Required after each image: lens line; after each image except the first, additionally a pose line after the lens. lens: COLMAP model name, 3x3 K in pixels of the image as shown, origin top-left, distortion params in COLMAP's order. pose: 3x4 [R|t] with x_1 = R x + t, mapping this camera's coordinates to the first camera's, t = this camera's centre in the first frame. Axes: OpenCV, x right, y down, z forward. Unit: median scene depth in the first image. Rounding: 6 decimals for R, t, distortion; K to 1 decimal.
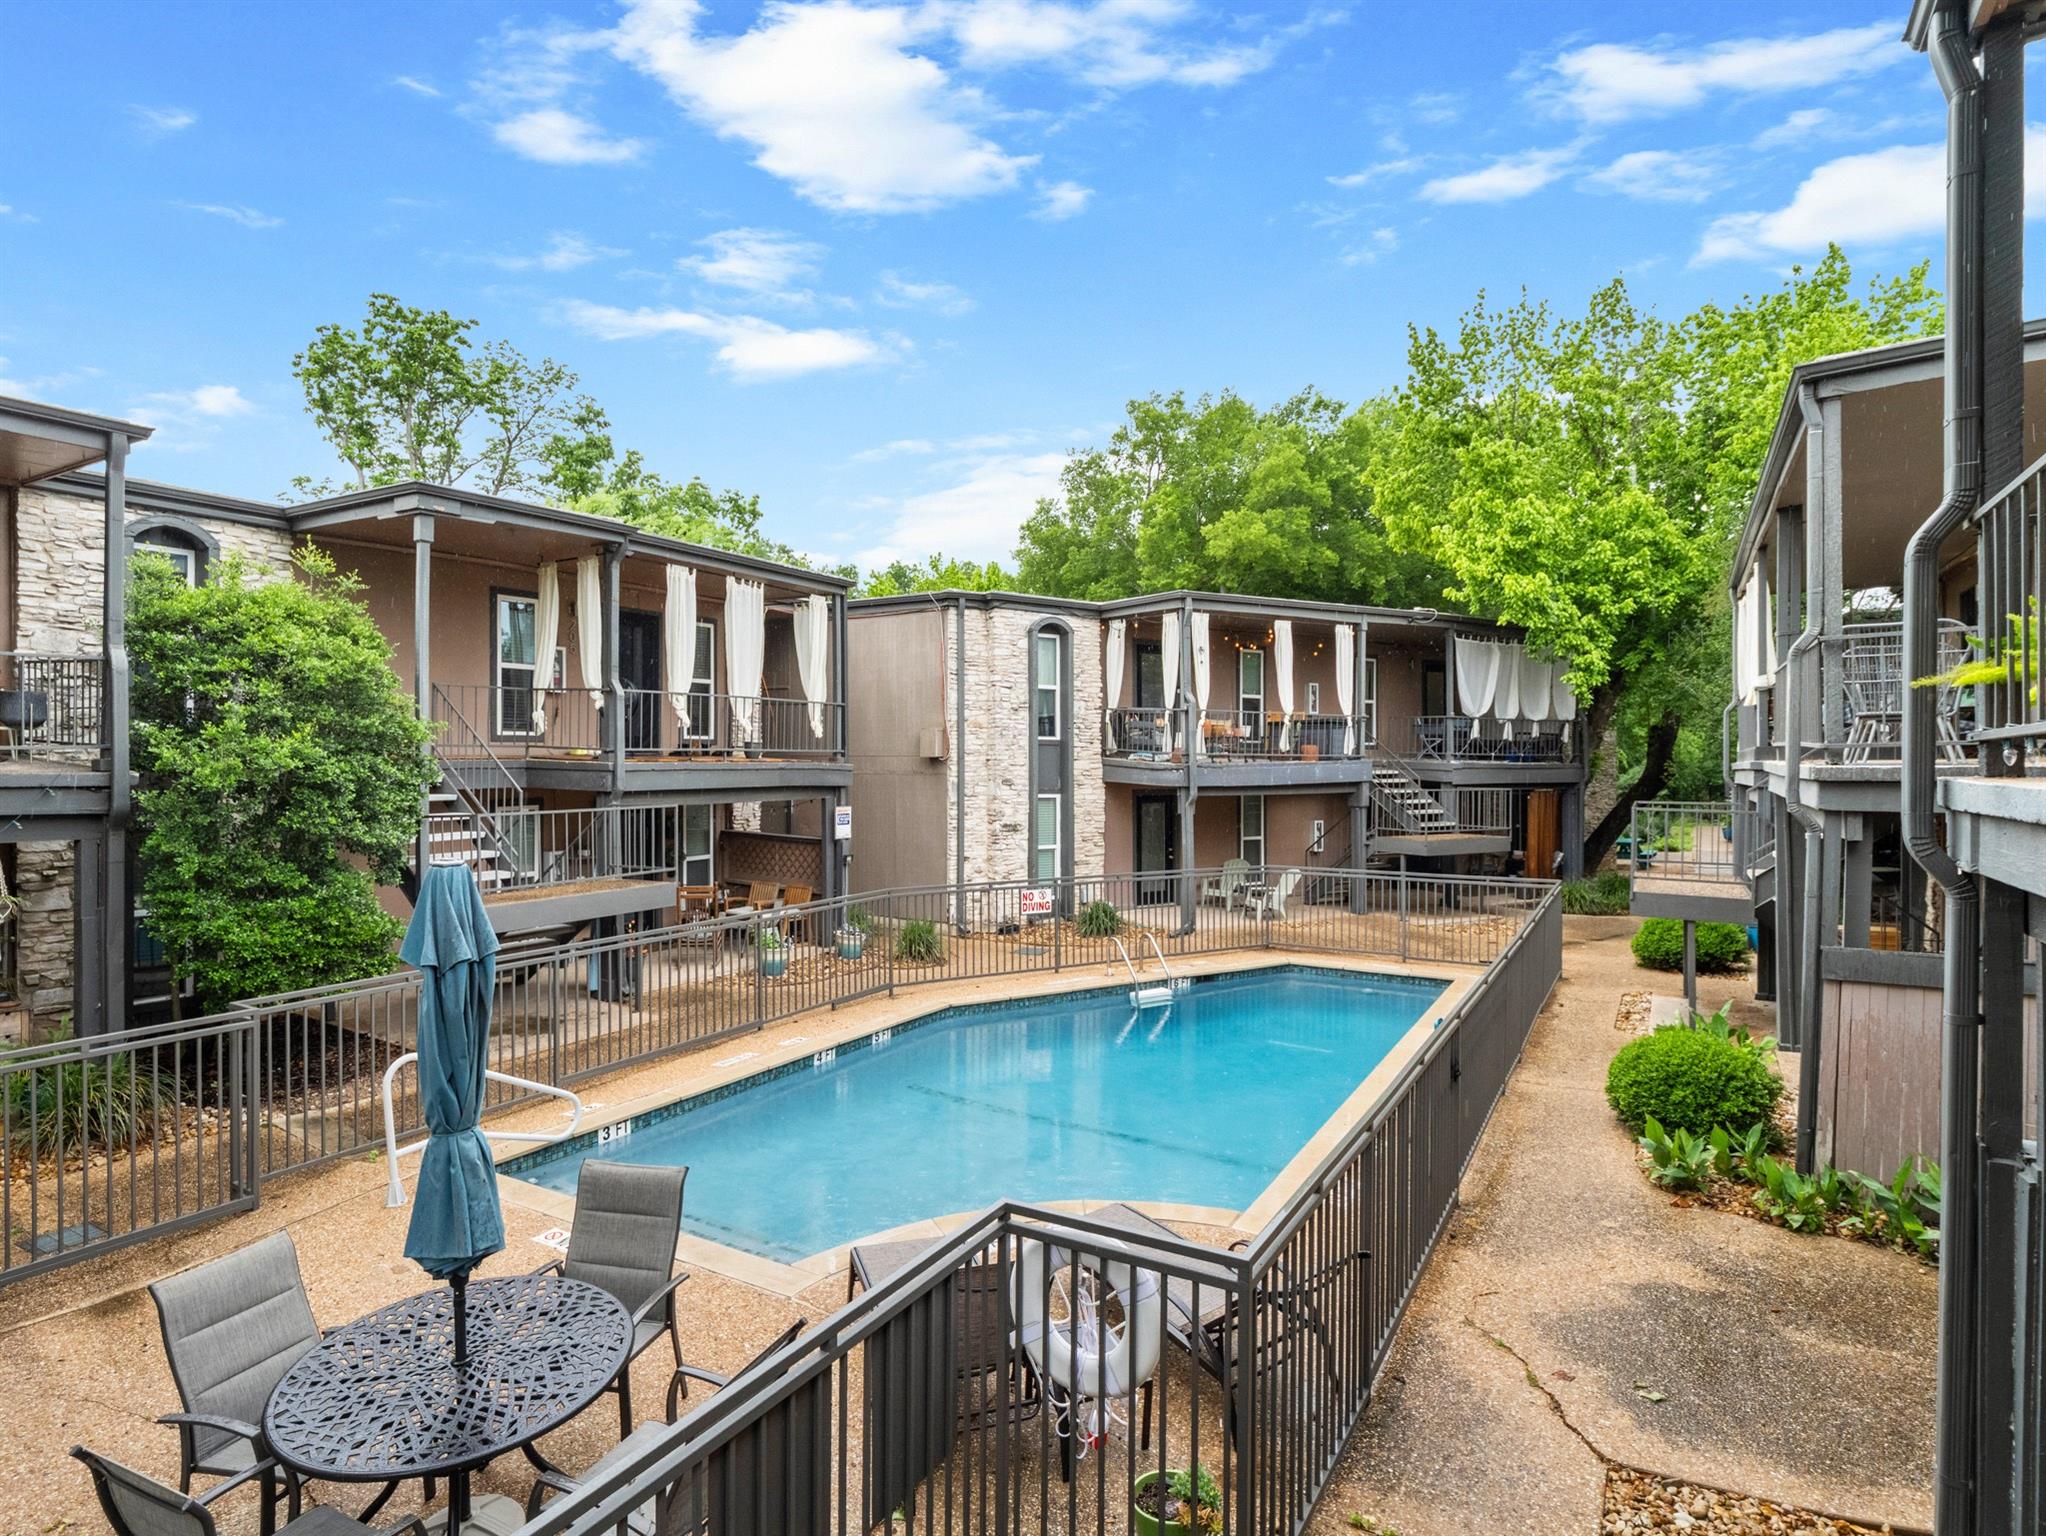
lens RADIAL K [[1126.0, 0, 1023.0], [0, 1126.0, 768.0], [0, 0, 1]] dist [0.000054, -0.000118]
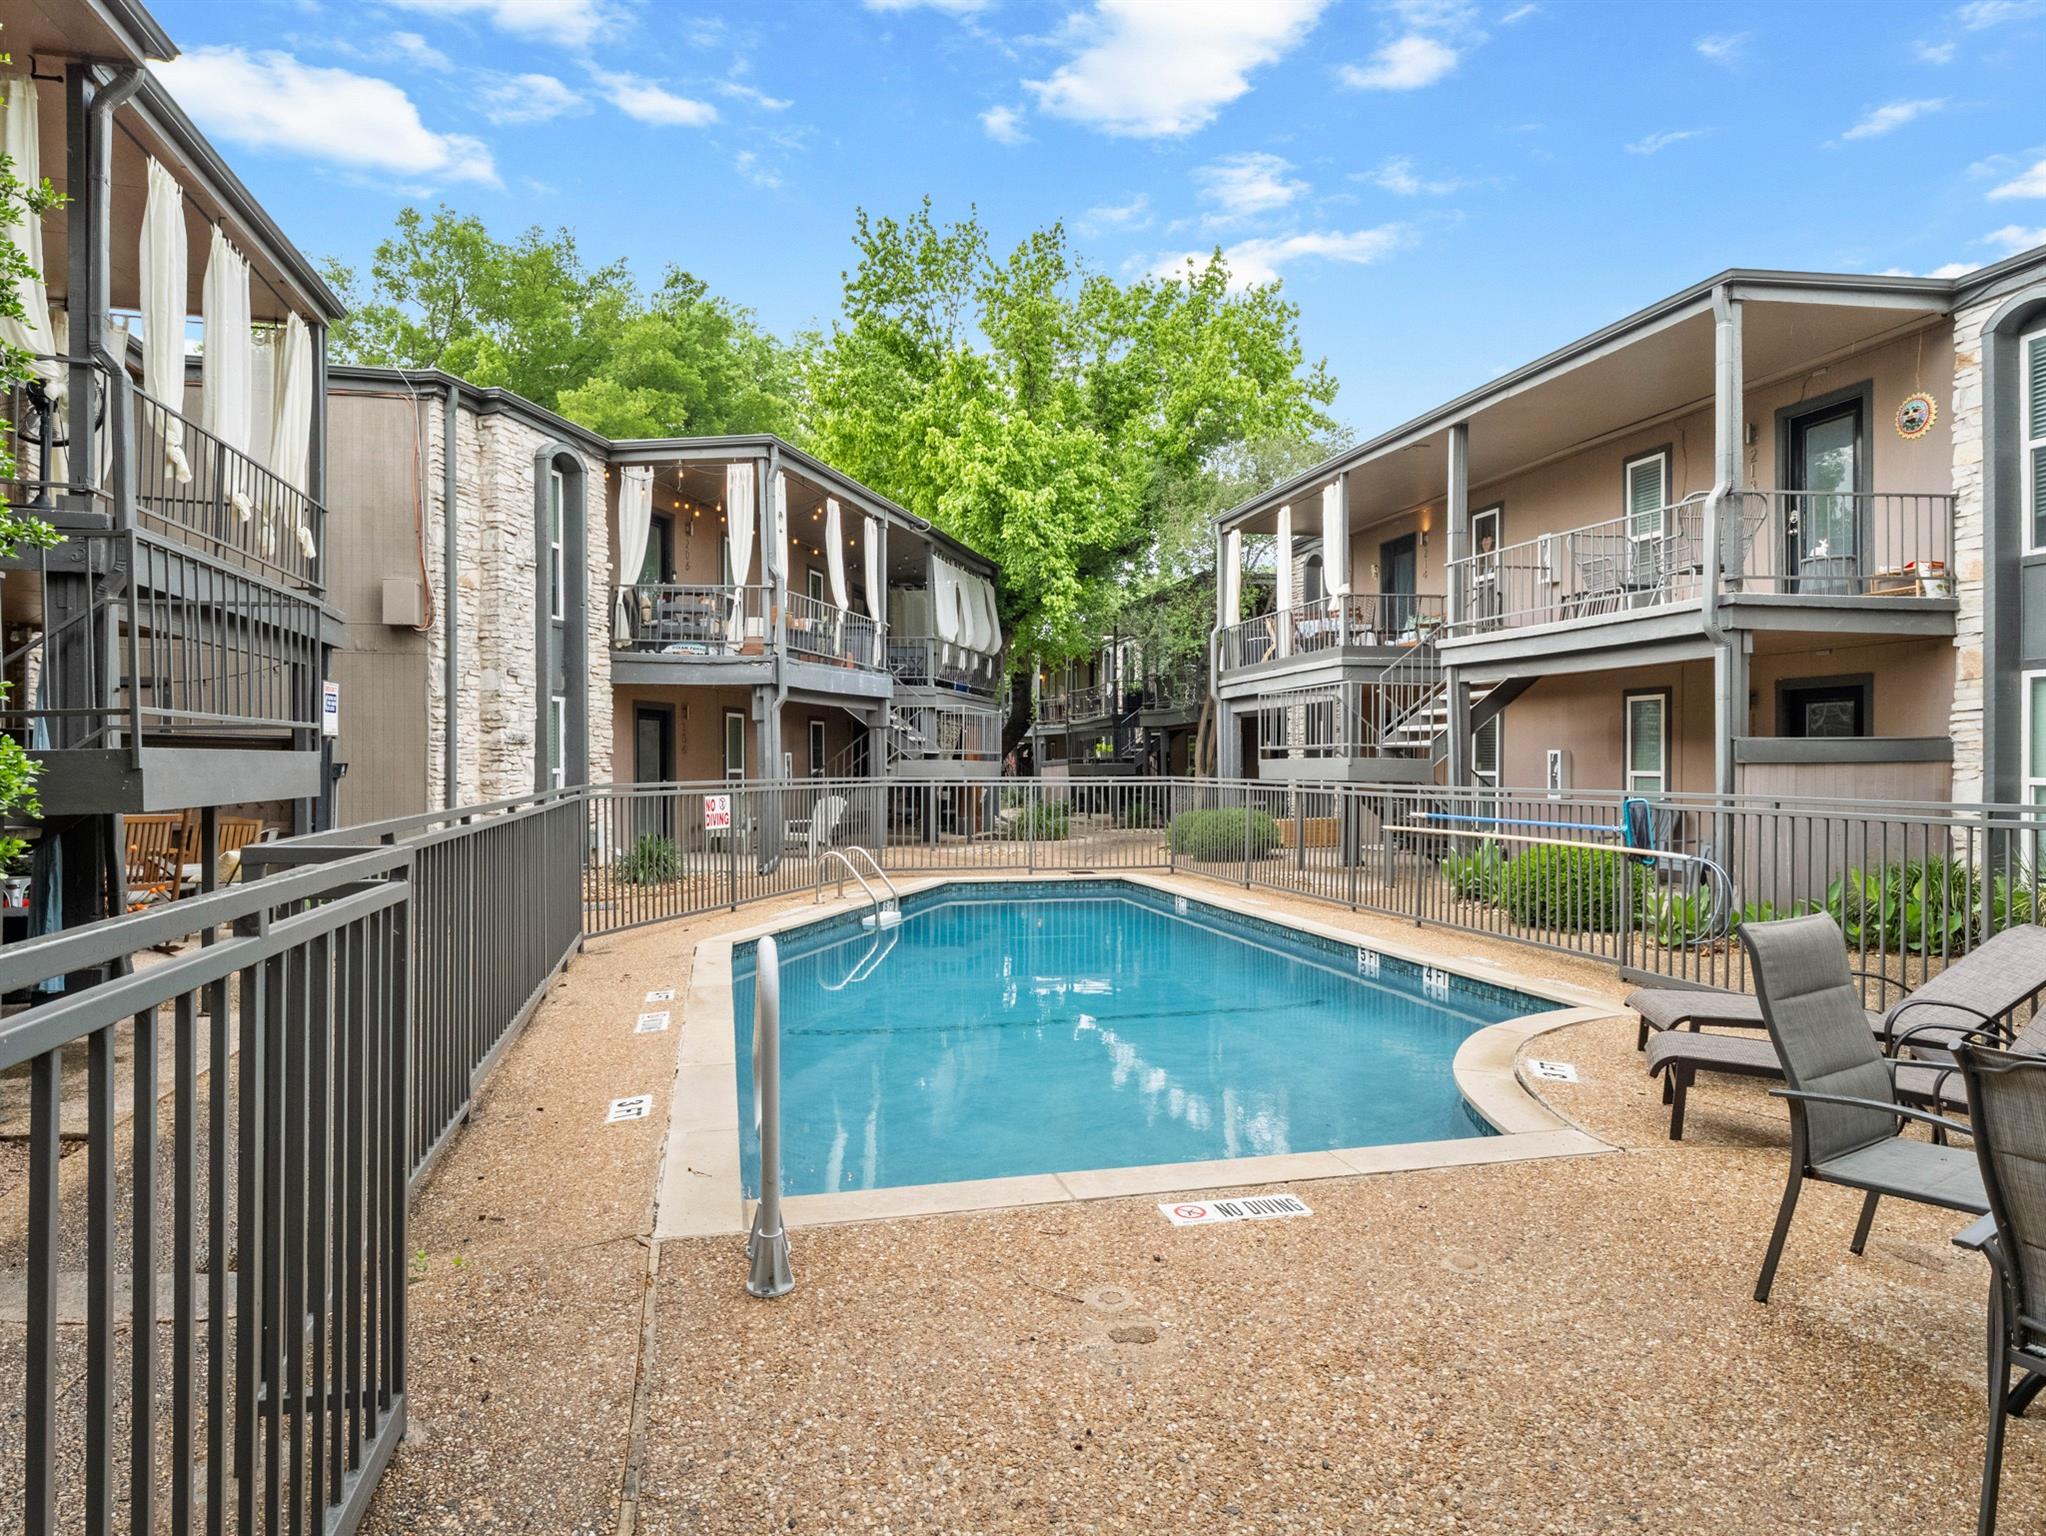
lens RADIAL K [[1259.0, 0, 1023.0], [0, 1259.0, 768.0], [0, 0, 1]] dist [0.001333, 0.000296]
pose [[0.689560, -0.000021, 0.724229, -0.353103], [0.012703, 0.999847, -0.012067, 0.083518], [-0.724117, 0.017521, 0.689454, 0.251883]]
